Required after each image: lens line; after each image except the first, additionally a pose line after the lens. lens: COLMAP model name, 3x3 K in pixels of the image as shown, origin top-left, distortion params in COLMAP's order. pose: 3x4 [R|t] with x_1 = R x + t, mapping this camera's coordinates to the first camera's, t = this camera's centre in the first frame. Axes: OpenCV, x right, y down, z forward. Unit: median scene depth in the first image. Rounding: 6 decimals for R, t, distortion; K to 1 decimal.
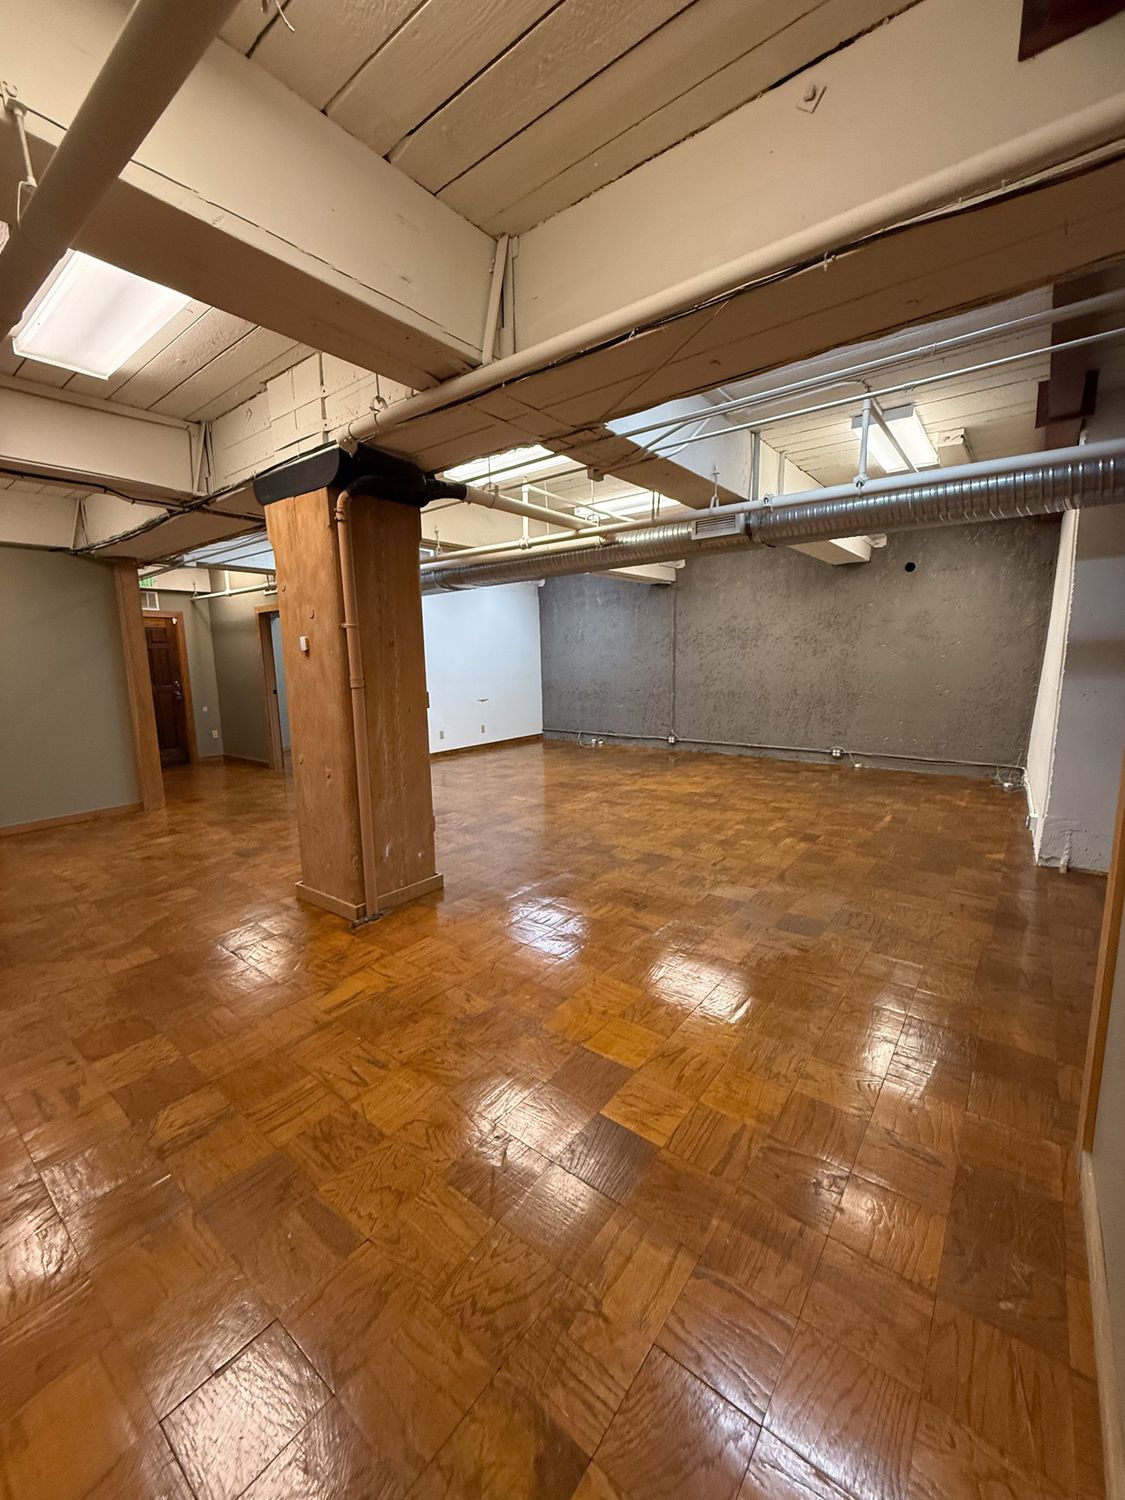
lens RADIAL K [[595.4, 0, 560.4], [0, 595.4, 749.2], [0, 0, 1]] dist [-0.001626, -0.000223]
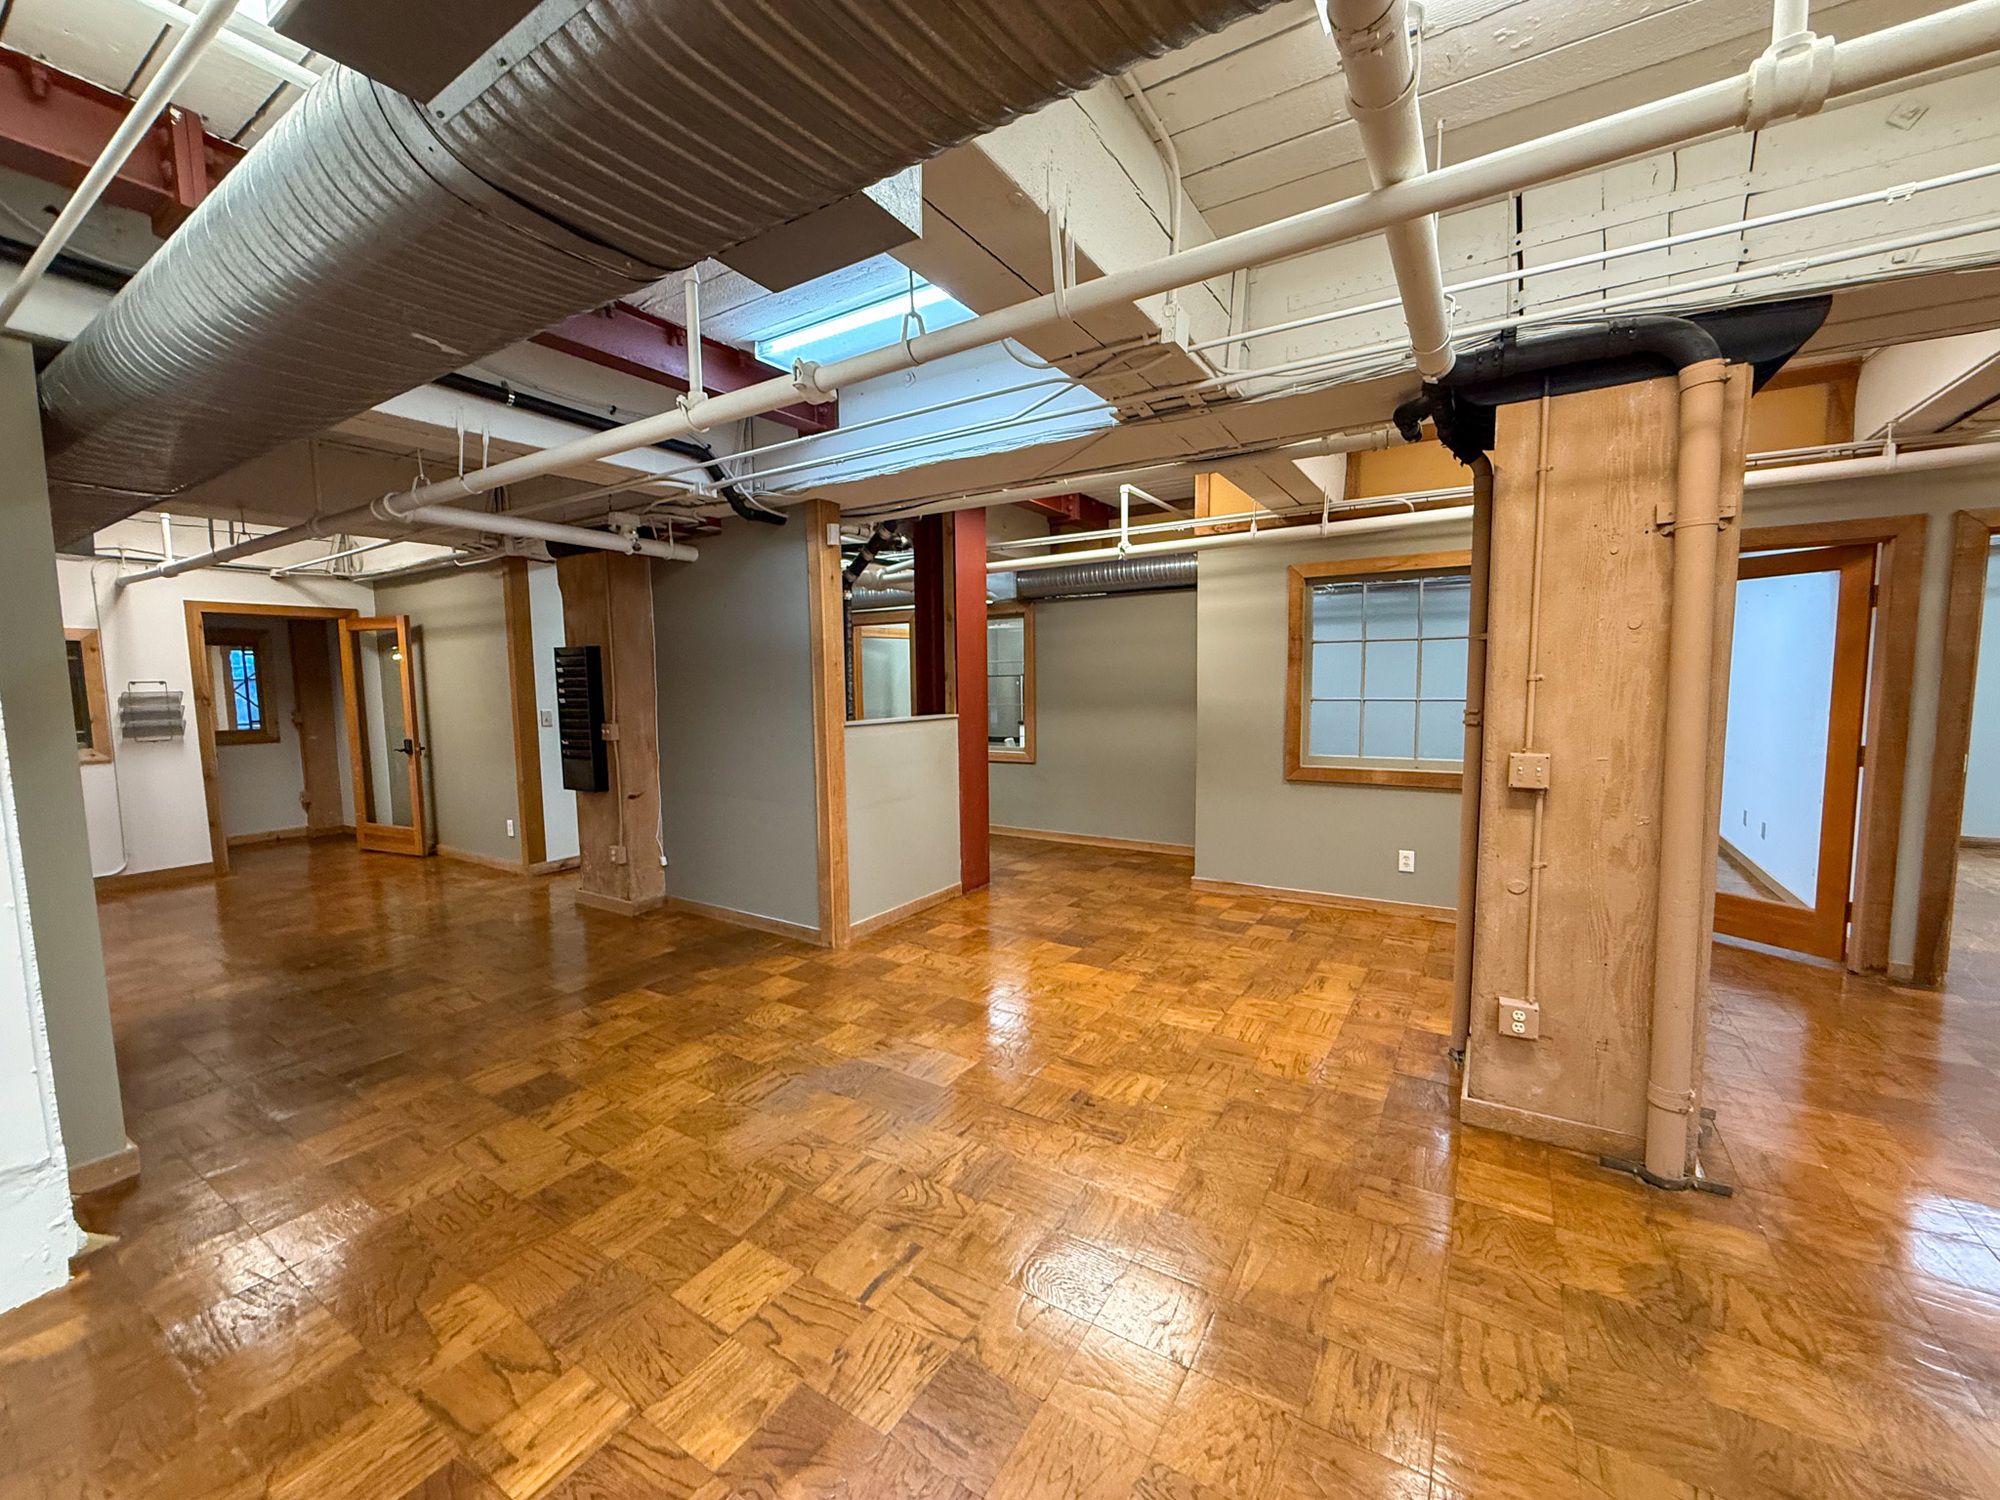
lens RADIAL K [[793.9, 0, 986.9], [0, 793.9, 746.6], [0, 0, 1]] dist [-0.001626, -0.000223]
pose [[-0.995185, 0.042876, -0.088137, 0.226233], [0.020843, 0.971251, 0.237143, -0.223840], [0.095771, 0.234164, -0.967468, 1.330451]]
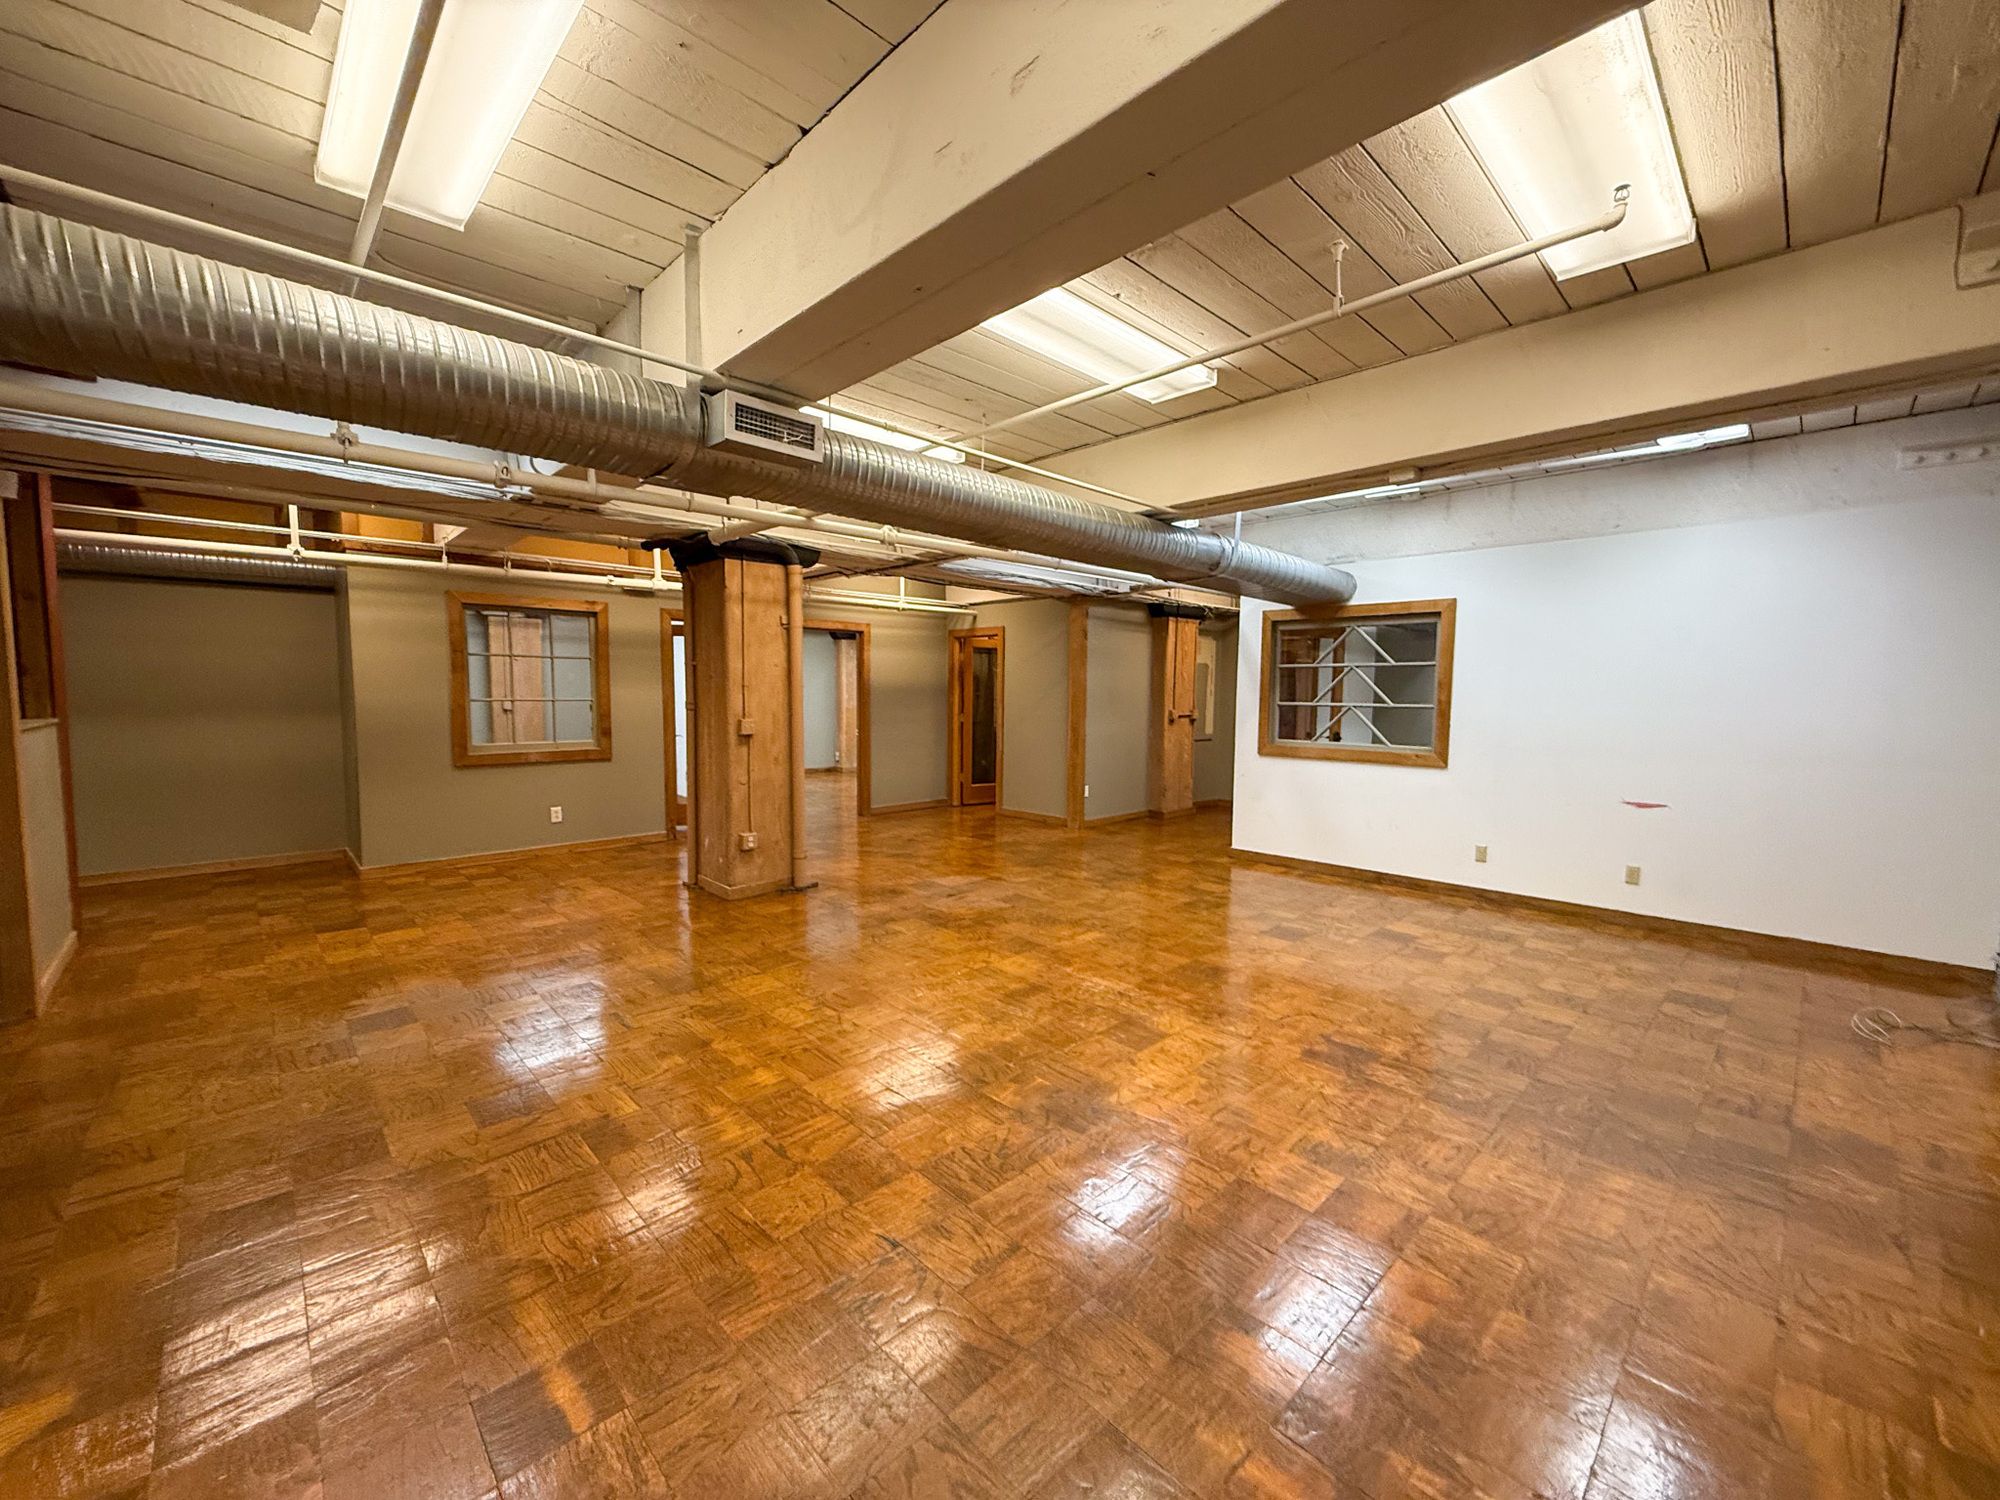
lens RADIAL K [[793.9, 0, 990.7], [0, 793.9, 751.5], [0, 0, 1]] dist [-0.001626, -0.000223]
pose [[-0.144052, 0.092441, -0.985243, 0.952934], [-0.157526, 0.980789, 0.115055, -0.231089], [0.976952, 0.171776, -0.126723, 1.363538]]
